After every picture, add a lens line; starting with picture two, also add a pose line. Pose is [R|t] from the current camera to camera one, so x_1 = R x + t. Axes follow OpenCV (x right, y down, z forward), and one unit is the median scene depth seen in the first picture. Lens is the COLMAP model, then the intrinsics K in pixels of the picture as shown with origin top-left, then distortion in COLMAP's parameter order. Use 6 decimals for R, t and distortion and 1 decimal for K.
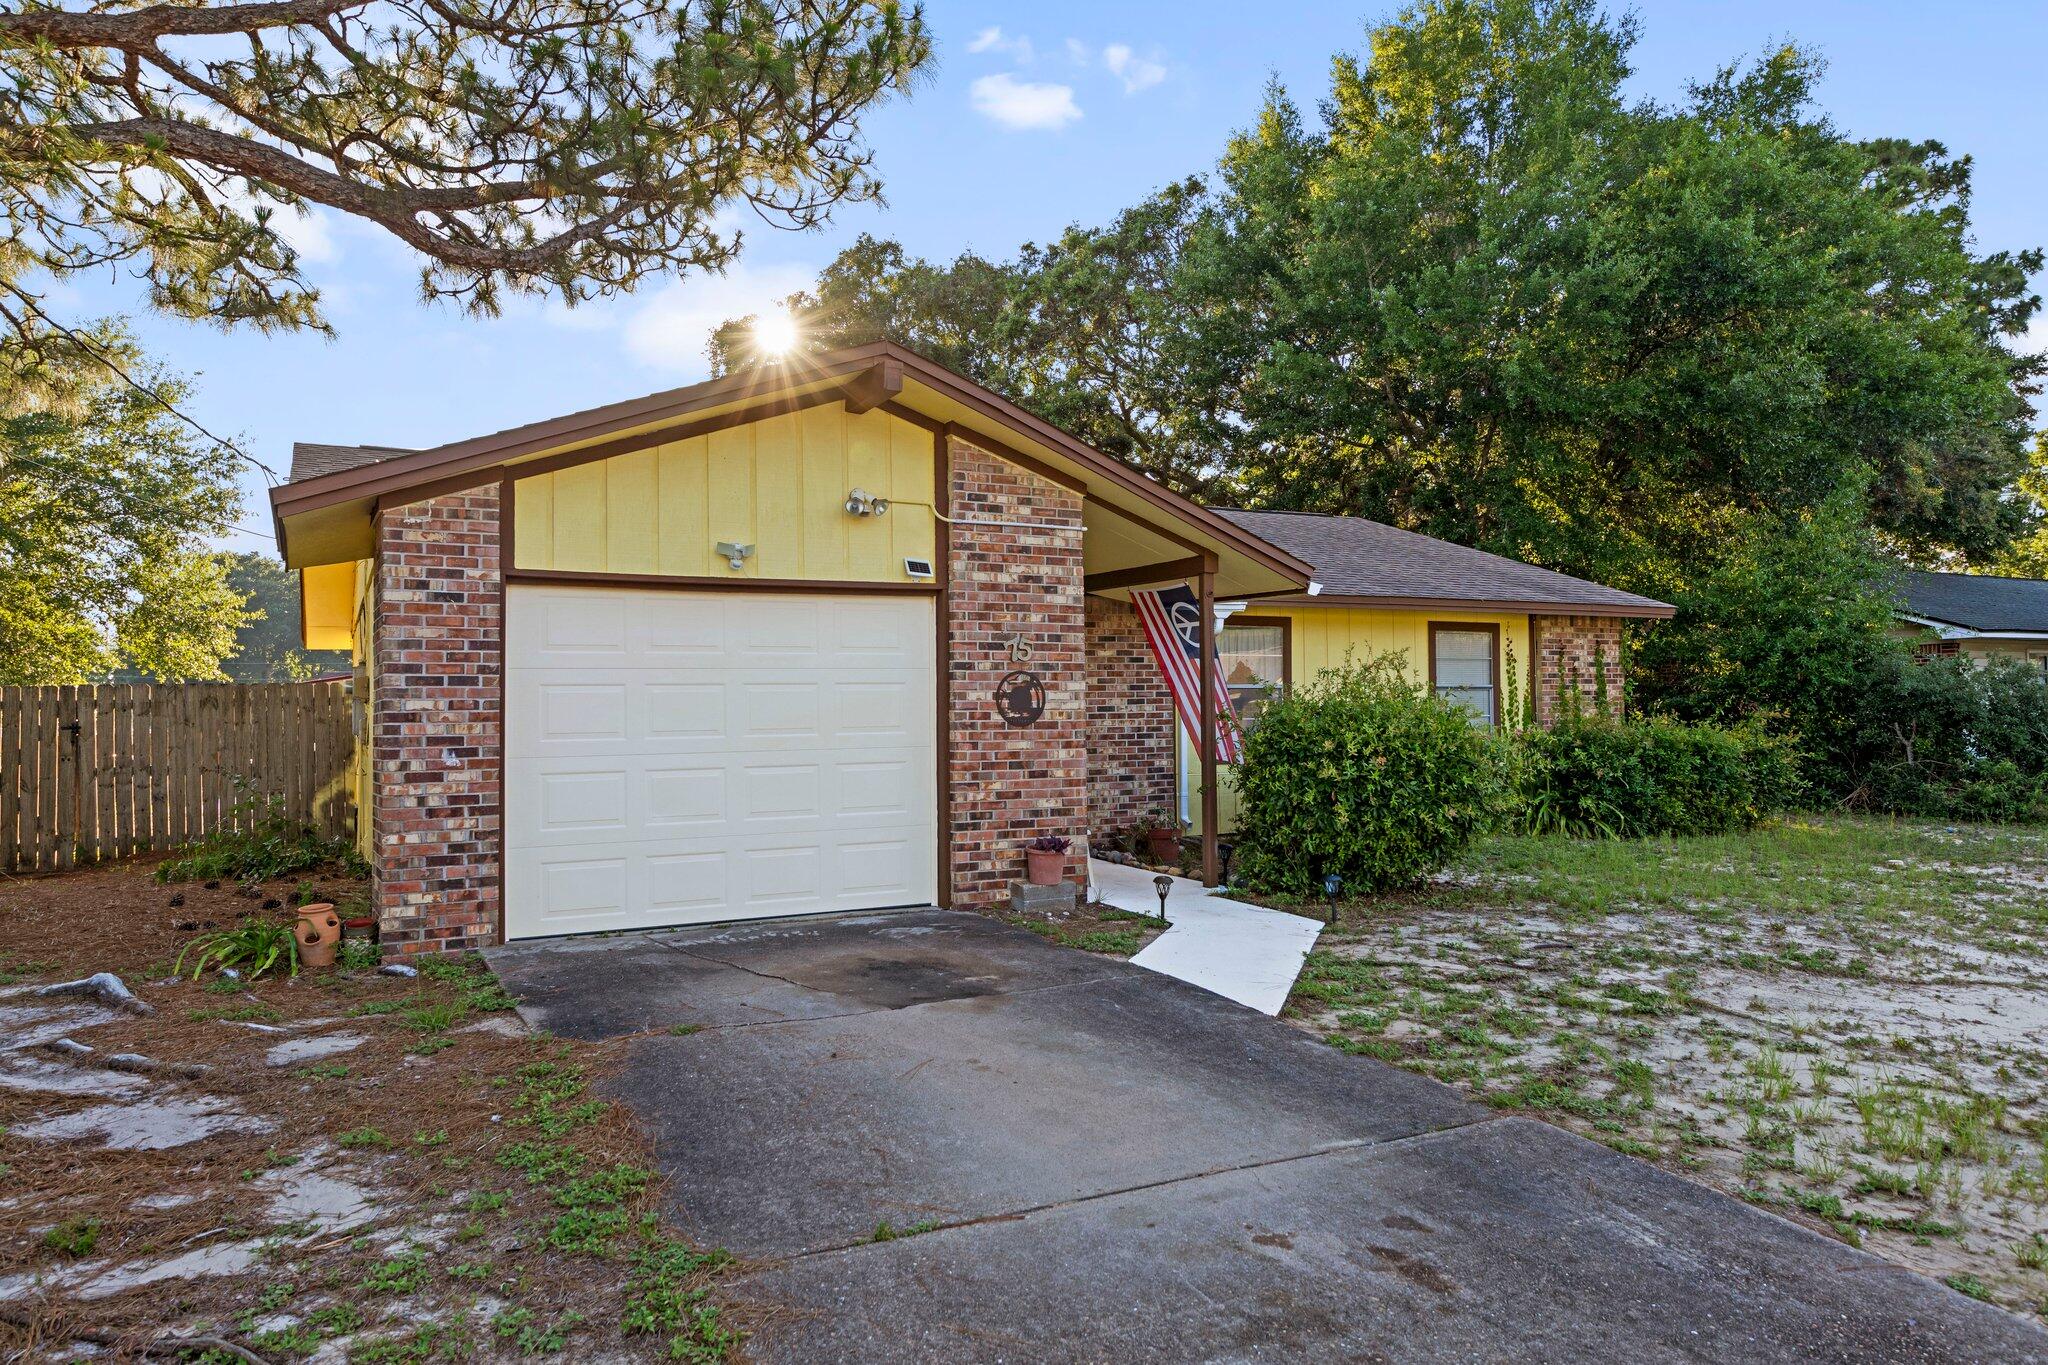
lens RADIAL K [[1338.0, 0, 1026.5], [0, 1338.0, 681.4], [0, 0, 1]] dist [0.004147, 0.002438]
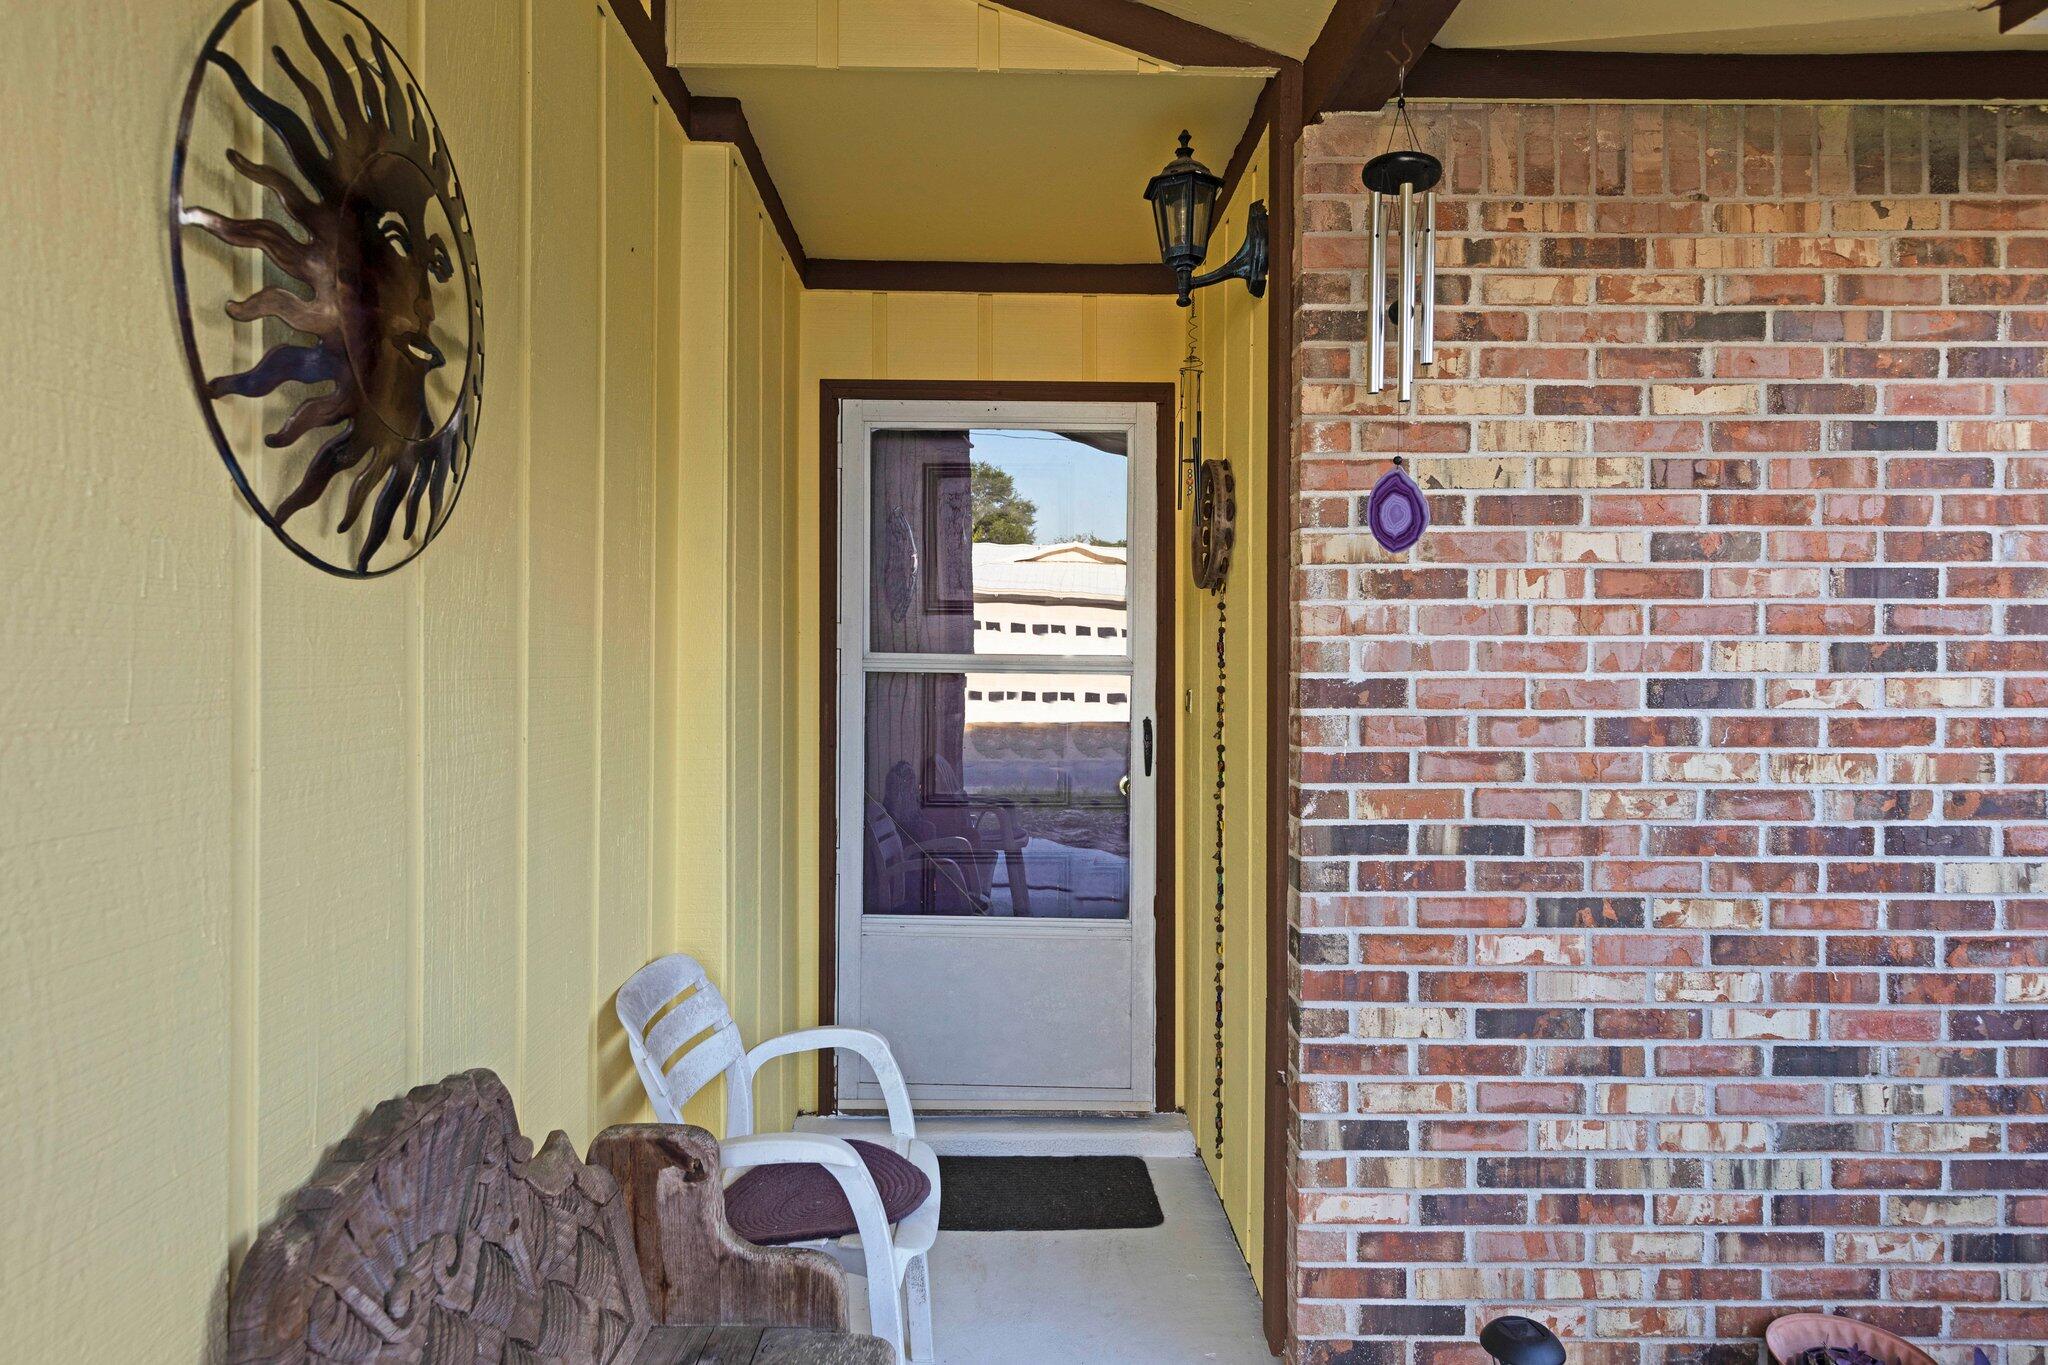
lens RADIAL K [[1230.5, 0, 1009.1], [0, 1230.5, 663.1], [0, 0, 1]] dist [0.005873, -0.000274]
pose [[0.902570, 0.013516, -0.430331, 0.064862], [-0.004382, 0.999744, 0.022208, 0.017973], [0.430521, -0.018158, 0.902398, 1.125564]]
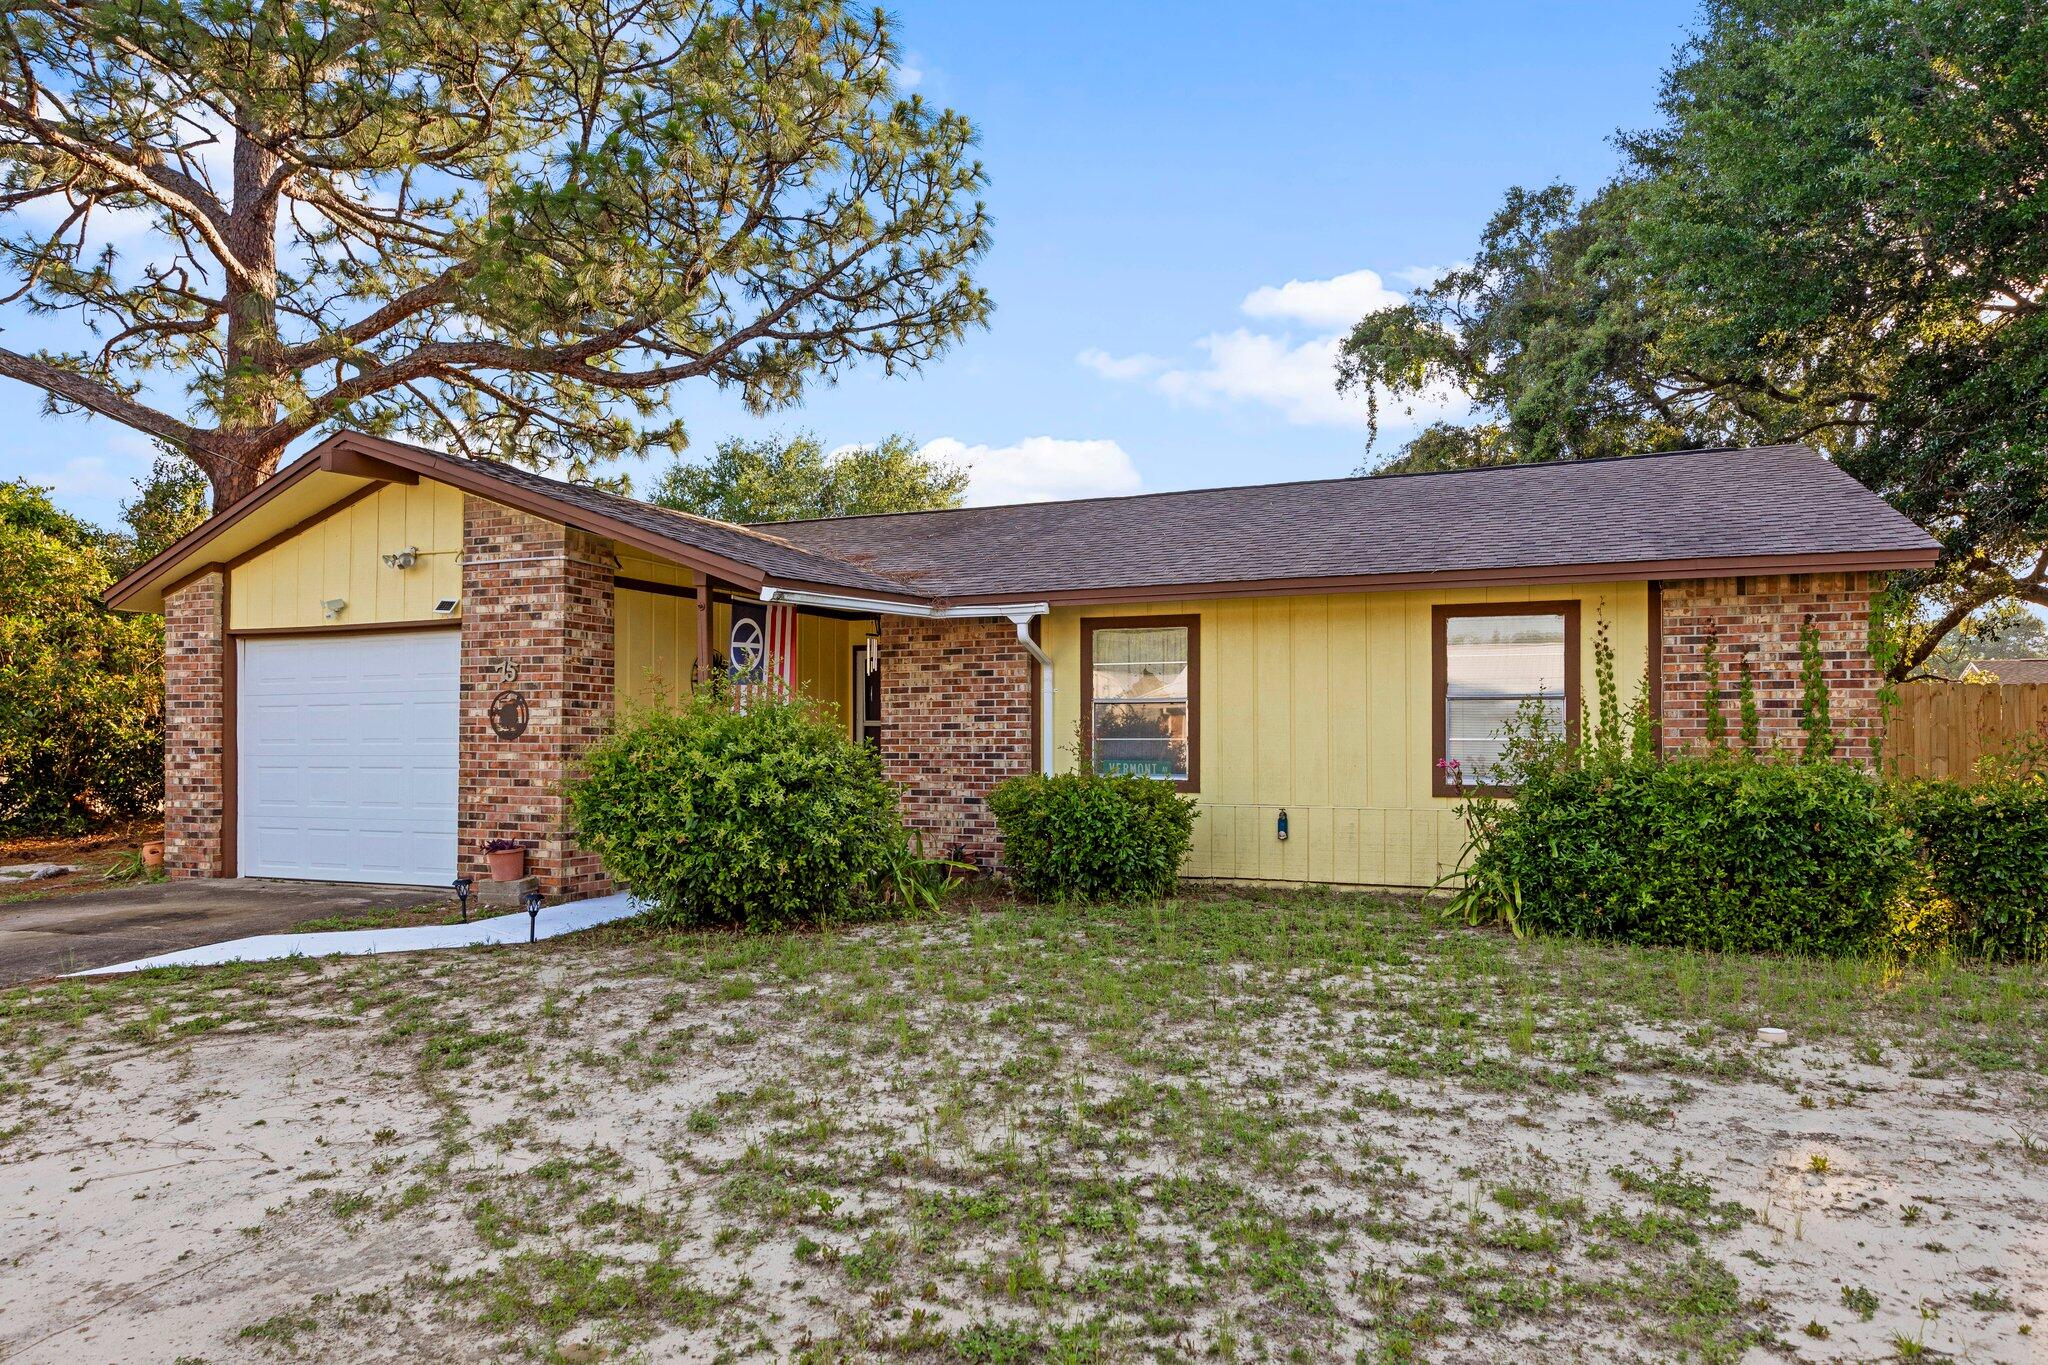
lens RADIAL K [[1327.4, 0, 1020.6], [0, 1327.4, 721.9], [0, 0, 1]] dist [0.003669, 0.003190]
pose [[0.644178, 0.000358, -0.764875, 1.136484], [0.010761, 0.999897, 0.009531, 0.012802], [0.764800, -0.014370, 0.644108, 0.612725]]
